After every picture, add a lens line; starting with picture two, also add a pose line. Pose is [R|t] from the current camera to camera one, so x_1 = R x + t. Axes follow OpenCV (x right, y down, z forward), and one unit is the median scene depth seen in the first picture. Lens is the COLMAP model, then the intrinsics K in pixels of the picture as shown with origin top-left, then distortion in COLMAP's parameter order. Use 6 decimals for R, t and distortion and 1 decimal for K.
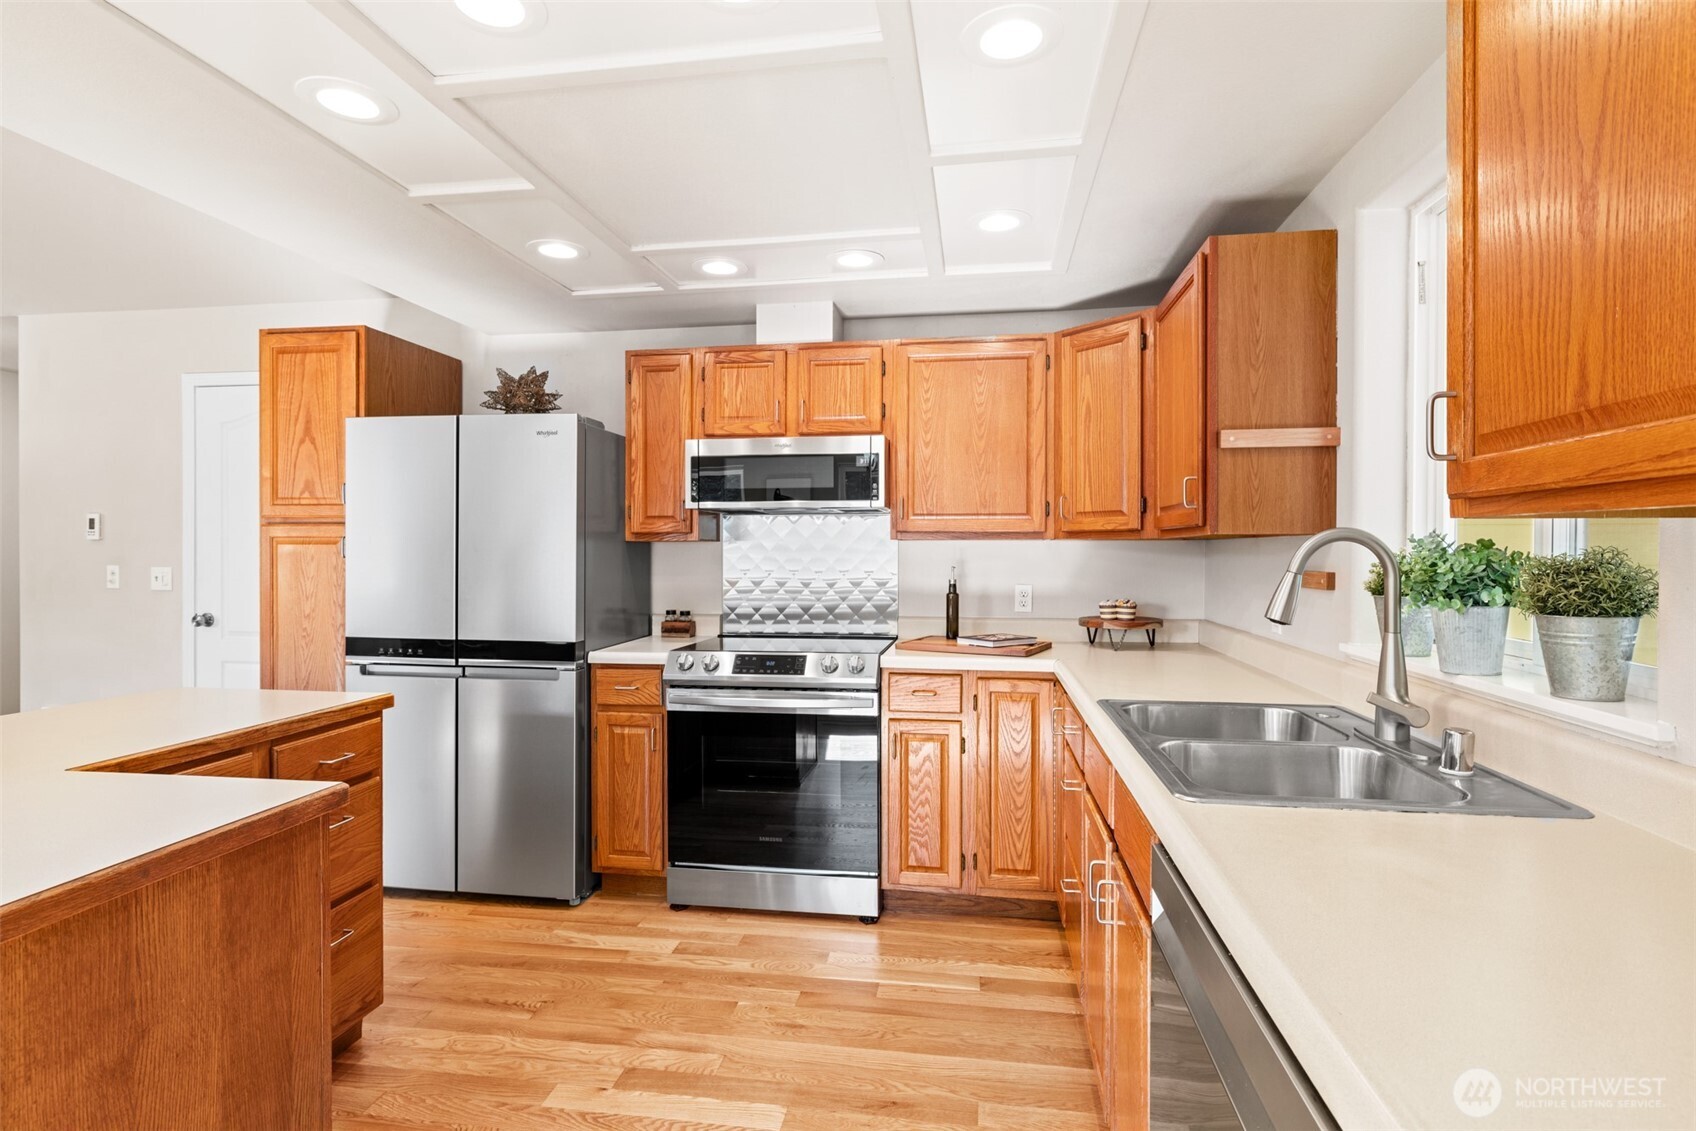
lens RADIAL K [[829.9, 0, 848.0], [0, 829.9, 565.5], [0, 0, 1]] dist [0.001177, 0.000076]
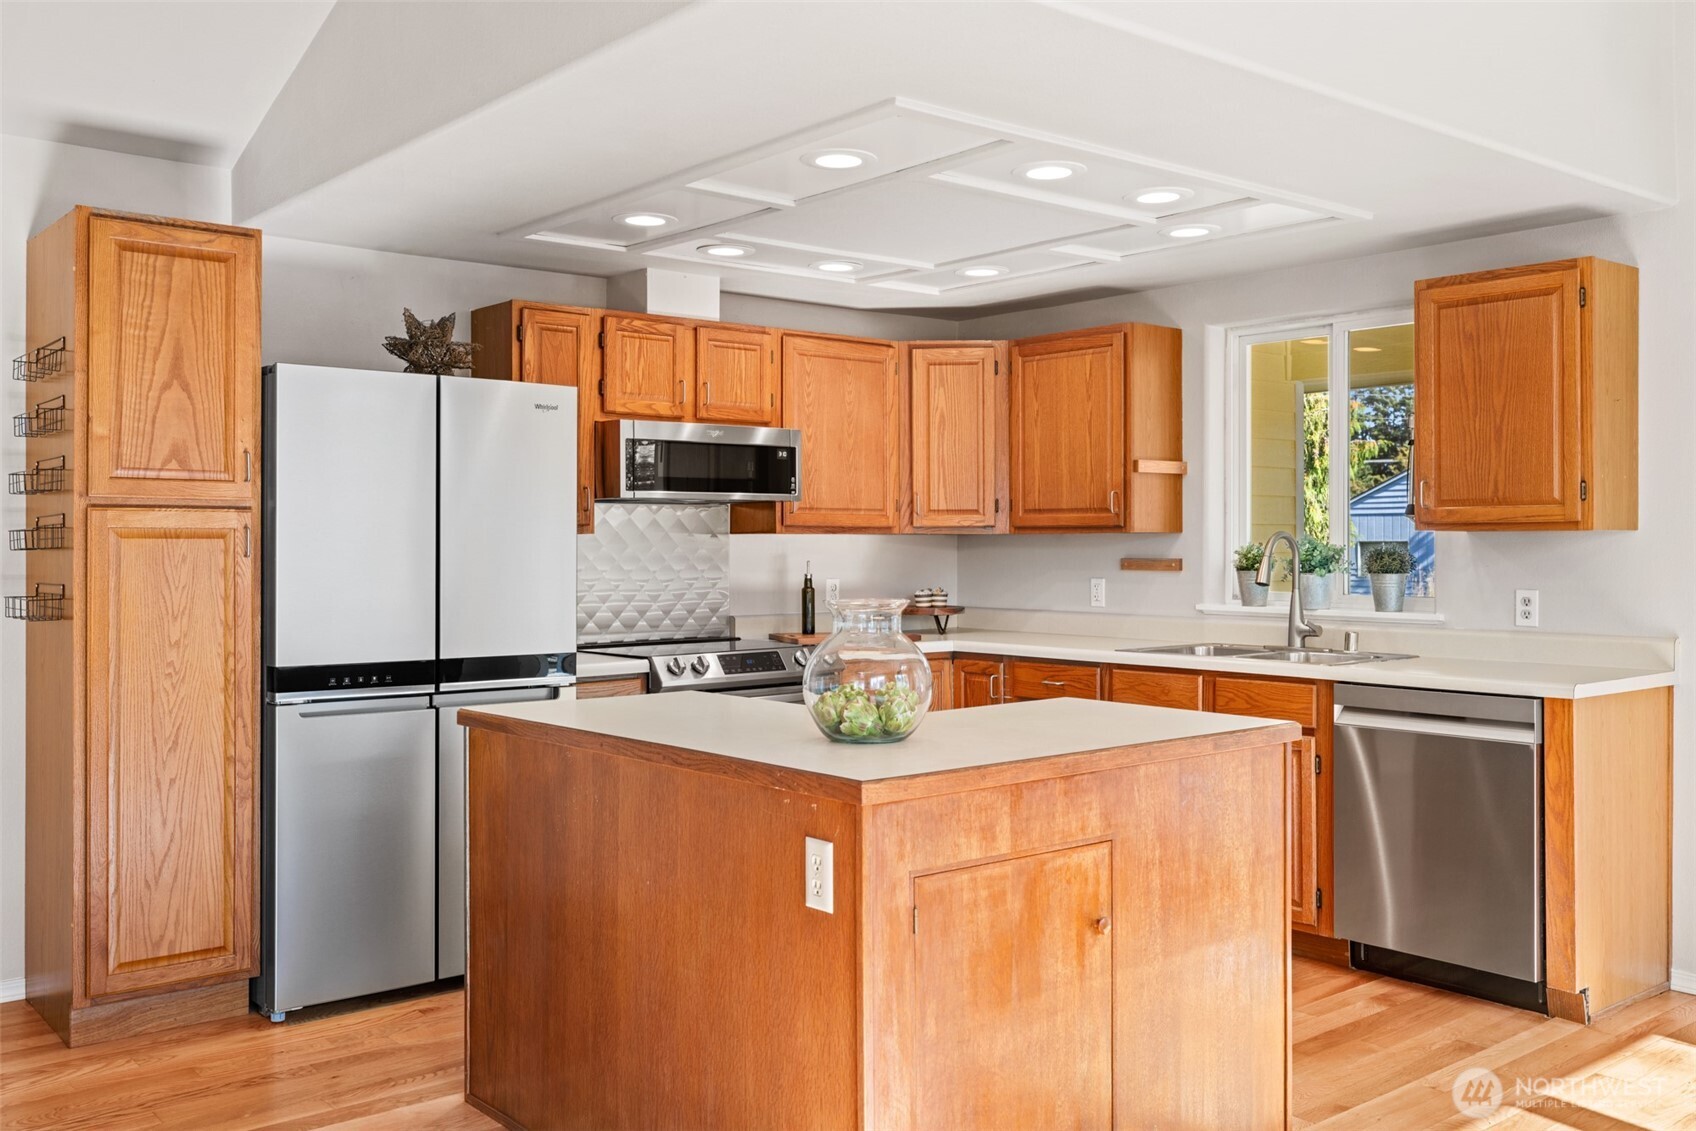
lens RADIAL K [[1507.3, 0, 844.0], [0, 1507.3, 543.0], [0, 0, 1]] dist [-0.001068, 0.011830]
pose [[0.660663, -0.002134, 0.750680, -1.216652], [0.015749, 0.999815, -0.011018, 0.000658], [-0.750517, 0.019102, 0.660574, -0.223317]]
